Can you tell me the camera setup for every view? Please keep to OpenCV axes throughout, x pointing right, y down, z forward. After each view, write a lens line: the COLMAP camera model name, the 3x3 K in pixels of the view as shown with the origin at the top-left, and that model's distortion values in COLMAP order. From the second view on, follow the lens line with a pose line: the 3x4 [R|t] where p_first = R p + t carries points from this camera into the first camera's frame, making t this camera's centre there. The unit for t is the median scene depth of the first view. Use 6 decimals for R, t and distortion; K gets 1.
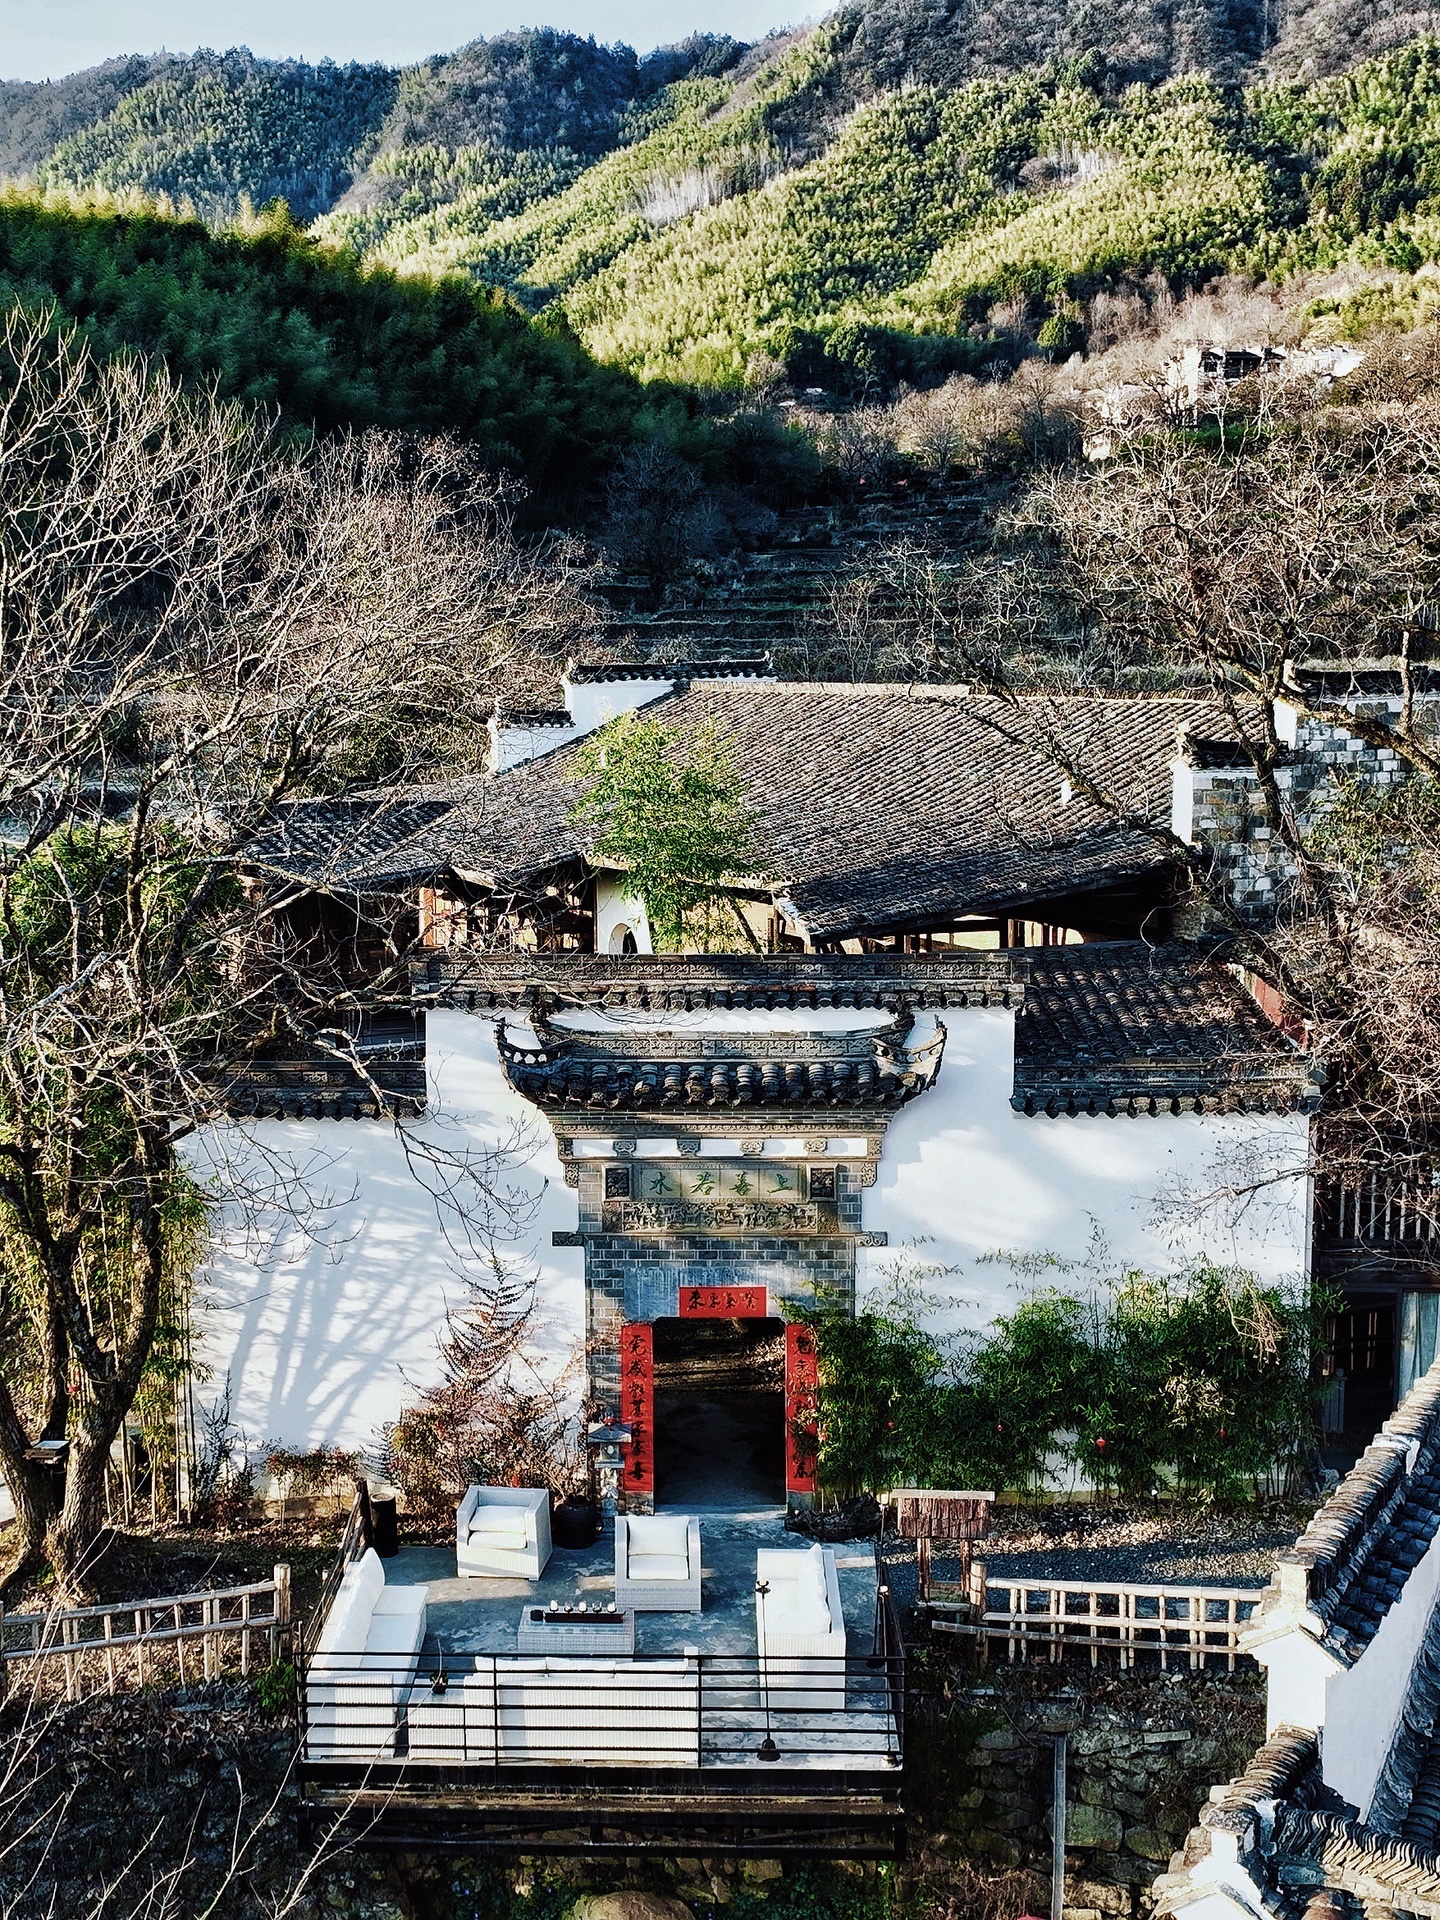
lens RADIAL K [[2140.4, 0, 720.2], [0, 2140.4, 1059.2], [0, 0, 1]] dist [0.000181, 0.016335]
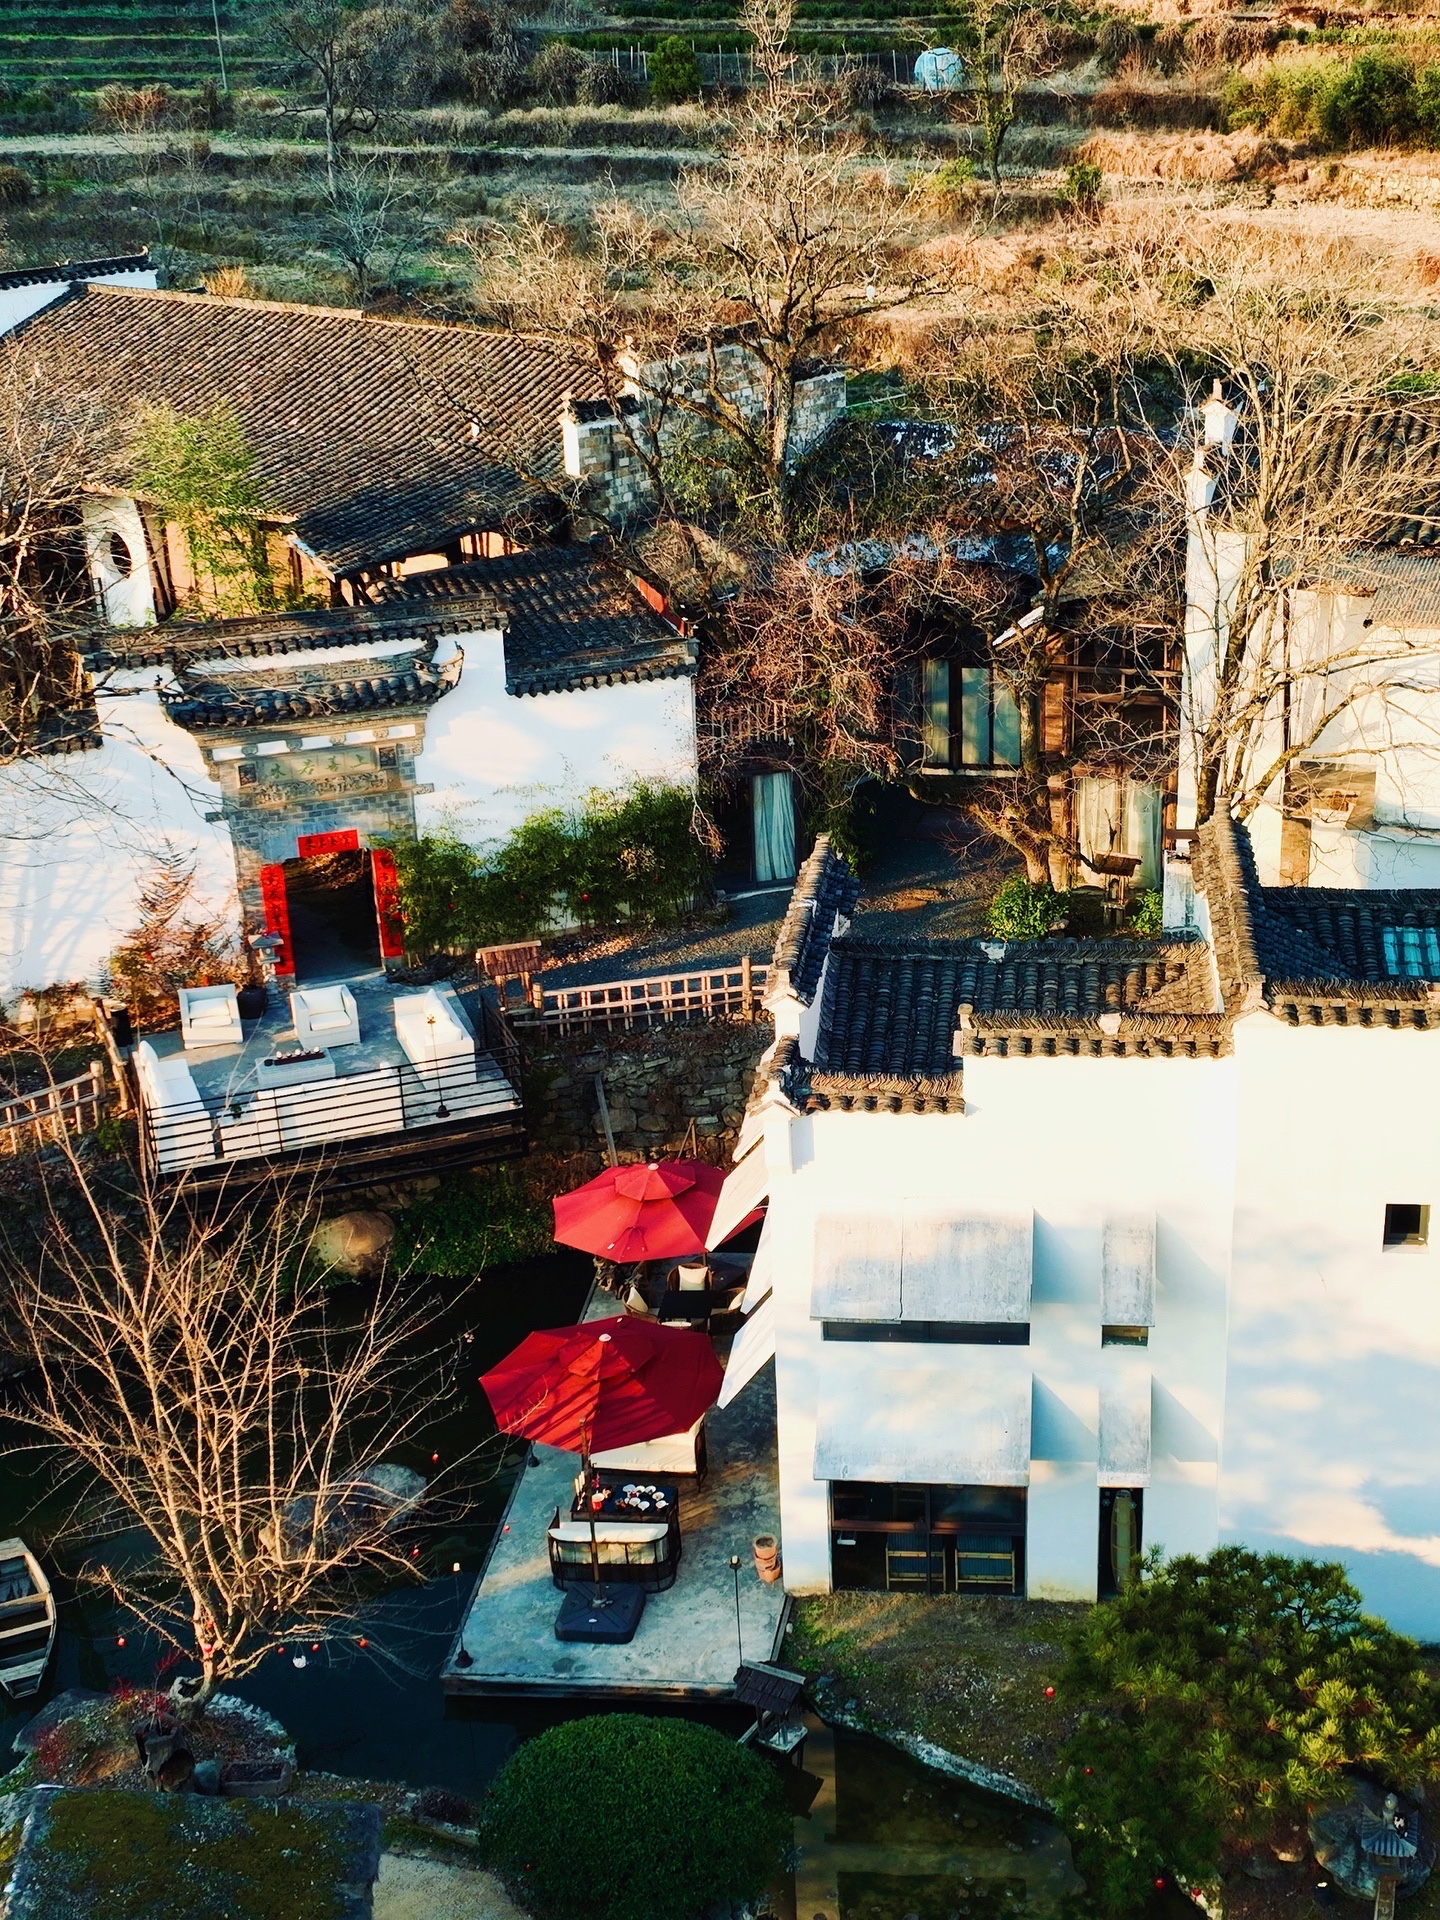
lens RADIAL K [[2140.4, 0, 720.2], [0, 2140.4, 1059.2], [0, 0, 1]] dist [0.000181, 0.016335]
pose [[0.932907, -0.180868, 0.311402, -0.244497], [0.086555, 0.951992, 0.293630, -0.163611], [-0.349561, -0.246977, 0.903775, -0.501144]]
